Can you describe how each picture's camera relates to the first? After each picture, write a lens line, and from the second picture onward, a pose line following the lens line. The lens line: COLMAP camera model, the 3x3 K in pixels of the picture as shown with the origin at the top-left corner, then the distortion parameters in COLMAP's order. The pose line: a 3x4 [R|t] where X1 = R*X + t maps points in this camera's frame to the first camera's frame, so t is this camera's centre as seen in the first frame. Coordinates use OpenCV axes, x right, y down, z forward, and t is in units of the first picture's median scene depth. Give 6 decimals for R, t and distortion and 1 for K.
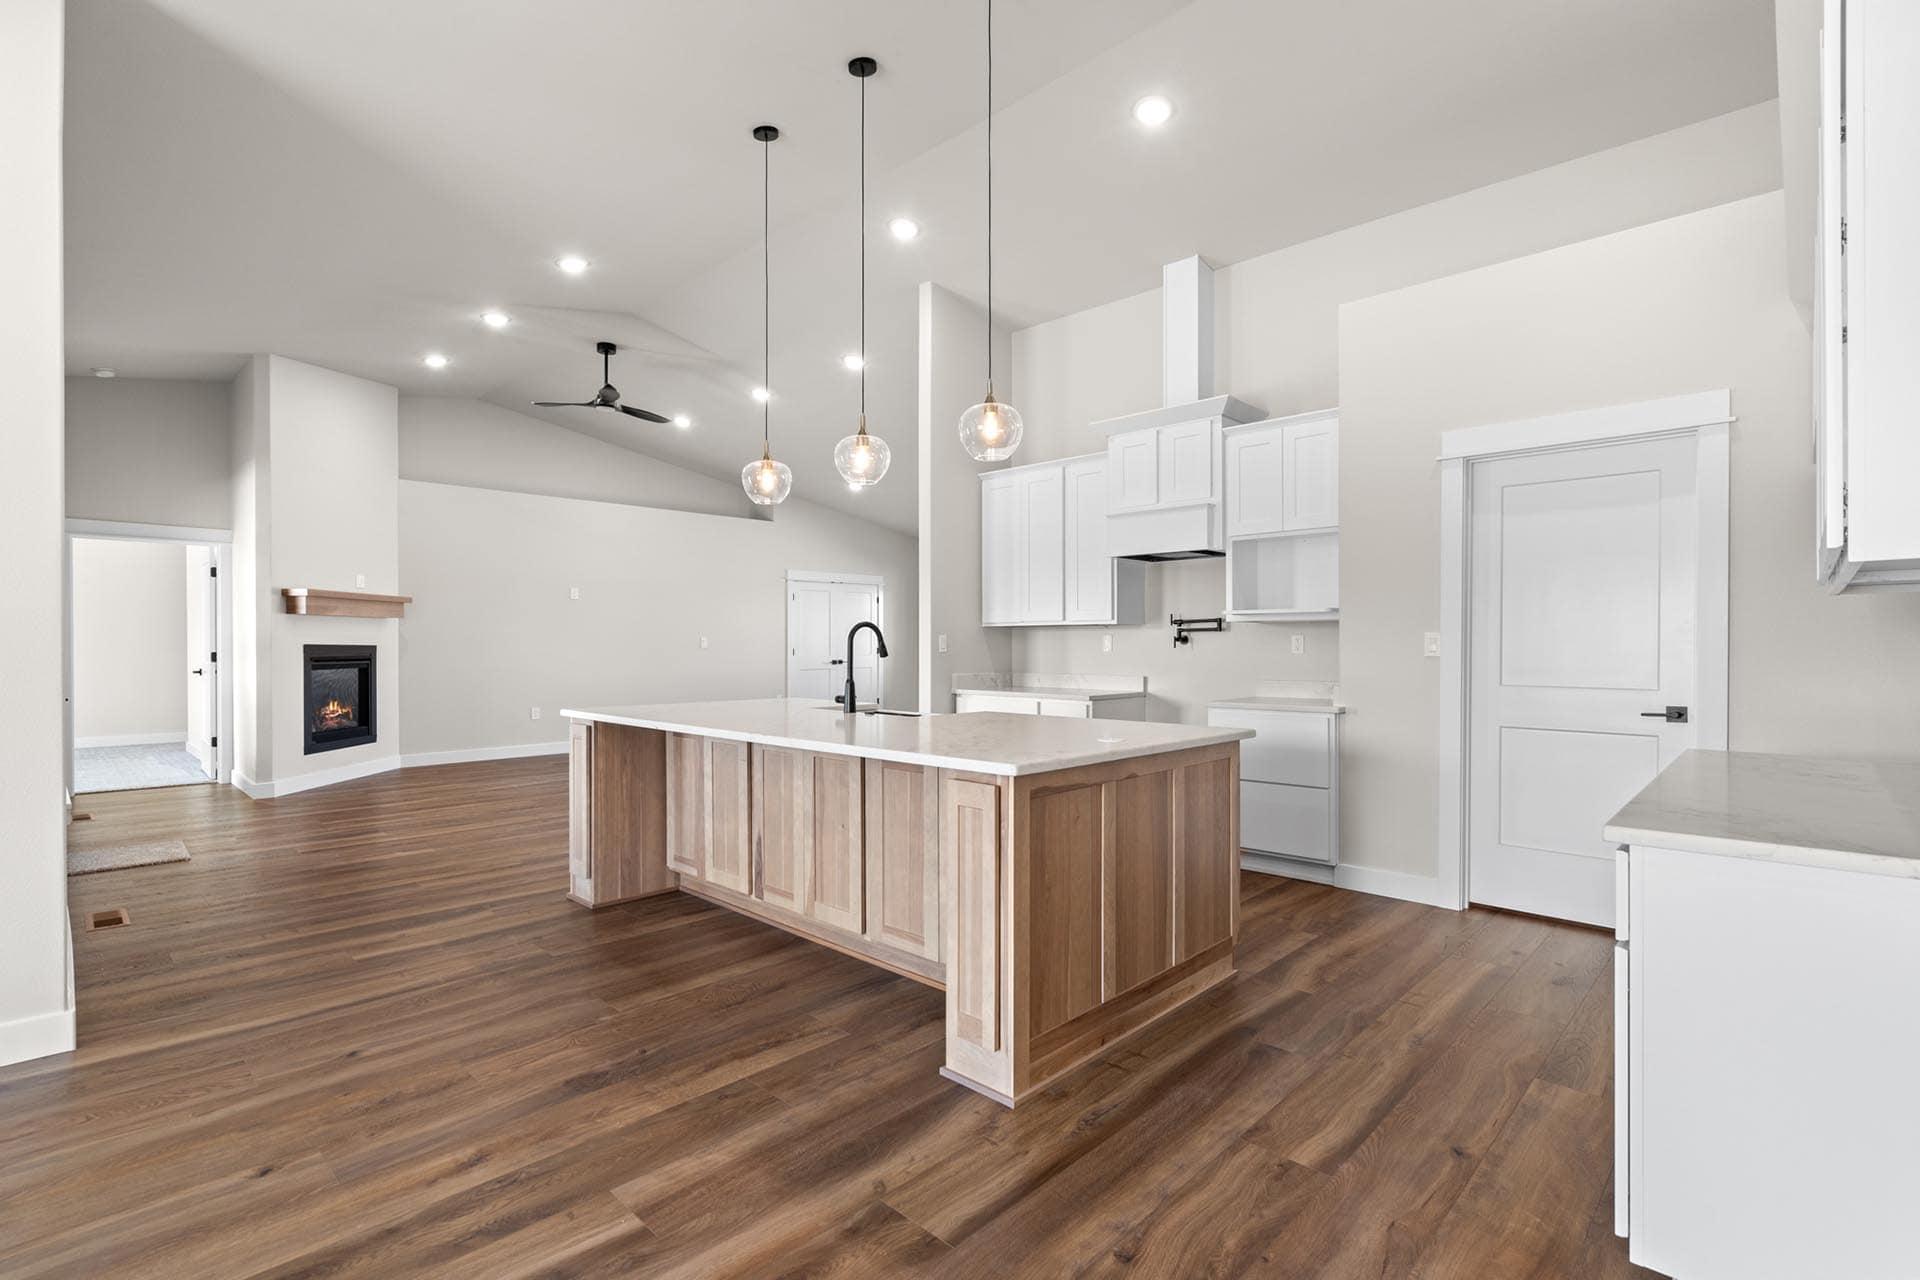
lens RADIAL K [[867.6, 0, 942.7], [0, 867.6, 650.4], [0, 0, 1]] dist [-0.002170, 0.000681]
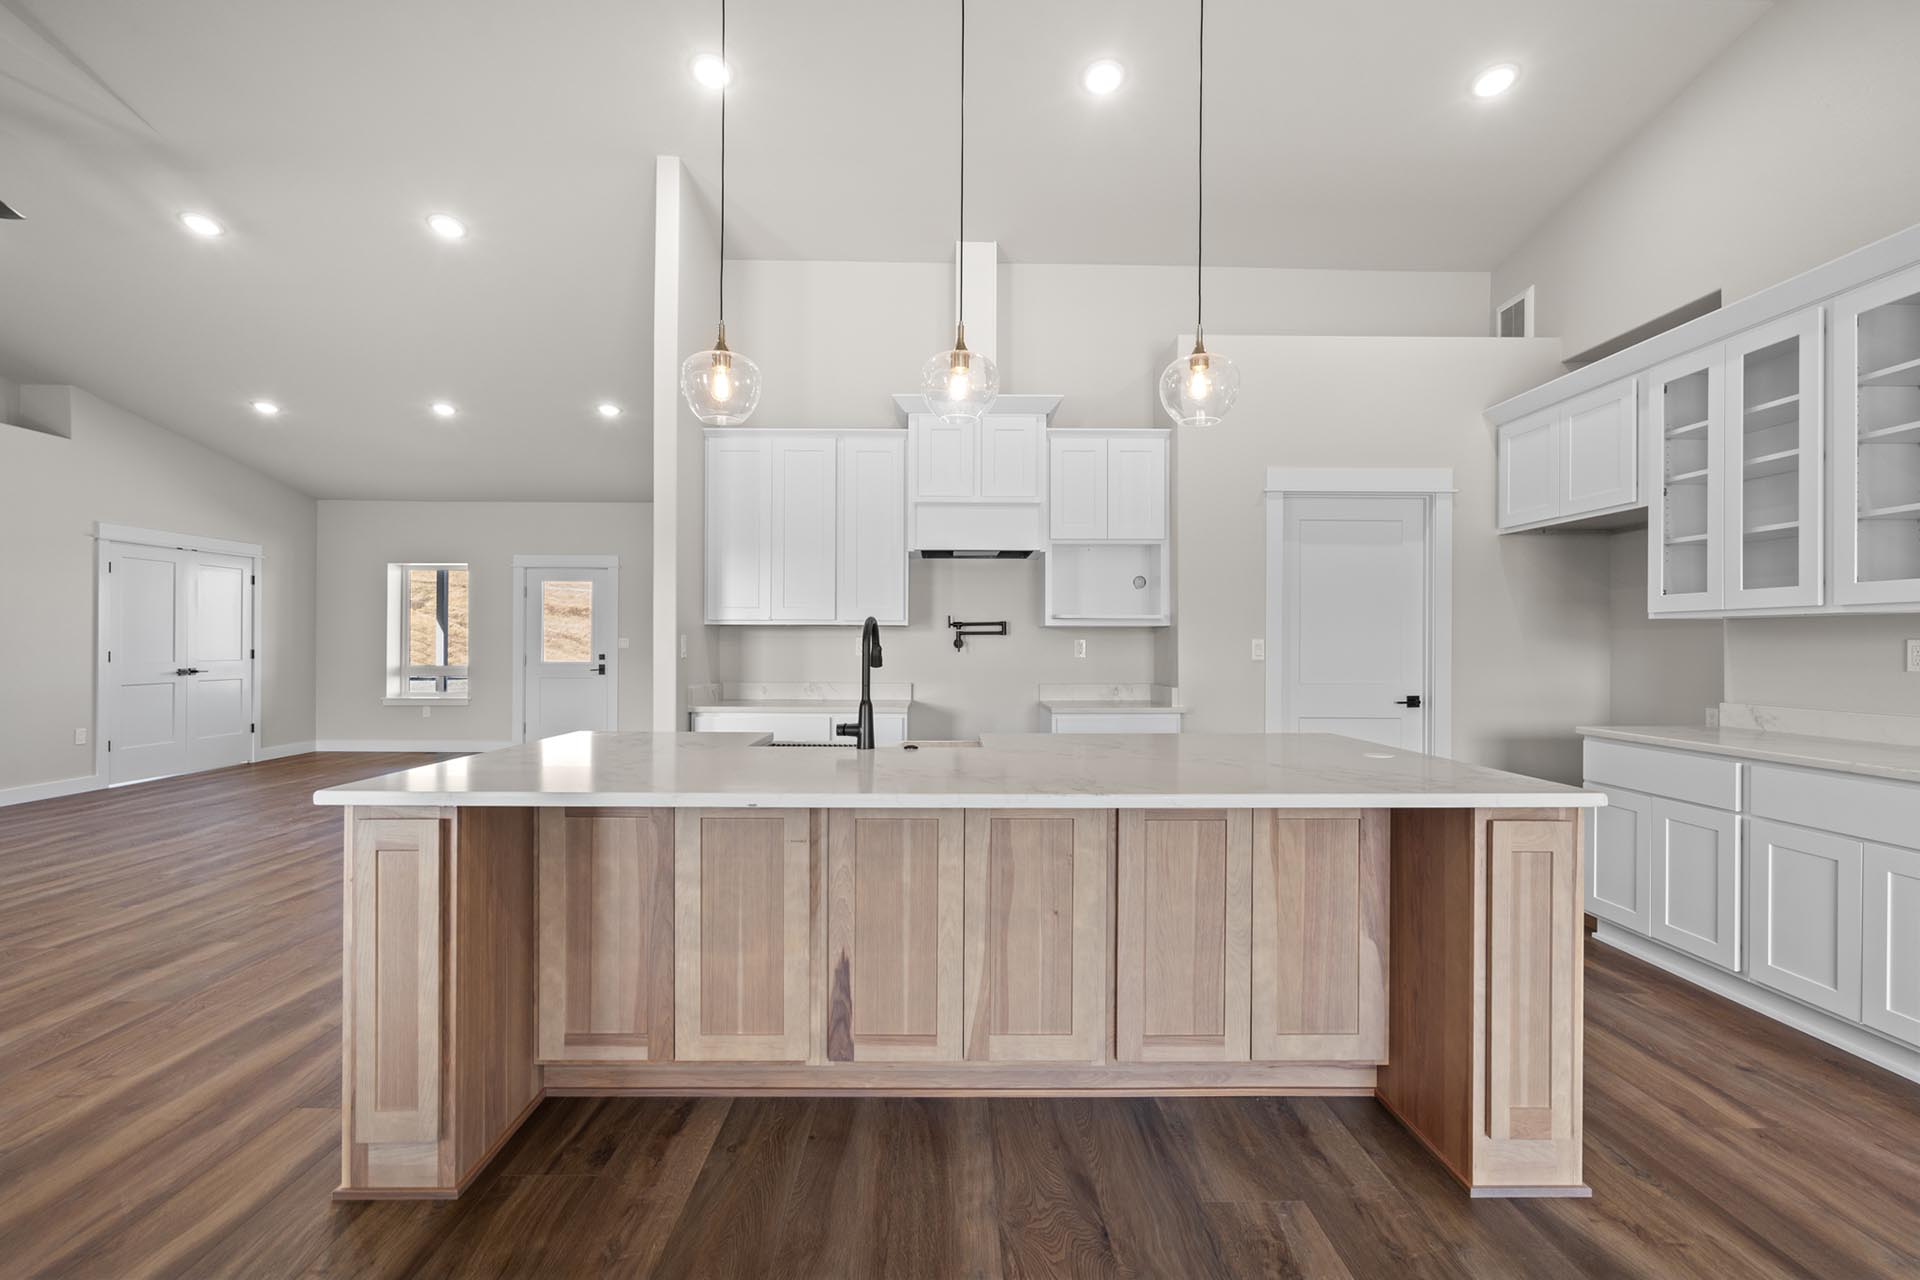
lens RADIAL K [[867.6, 0, 955.6], [0, 867.6, 645.2], [0, 0, 1]] dist [-0.002170, 0.000681]
pose [[0.716477, 0.004296, 0.697598, -0.534913], [0.000759, 0.999976, -0.006939, -0.005205], [-0.697610, 0.005501, 0.716456, 0.455626]]
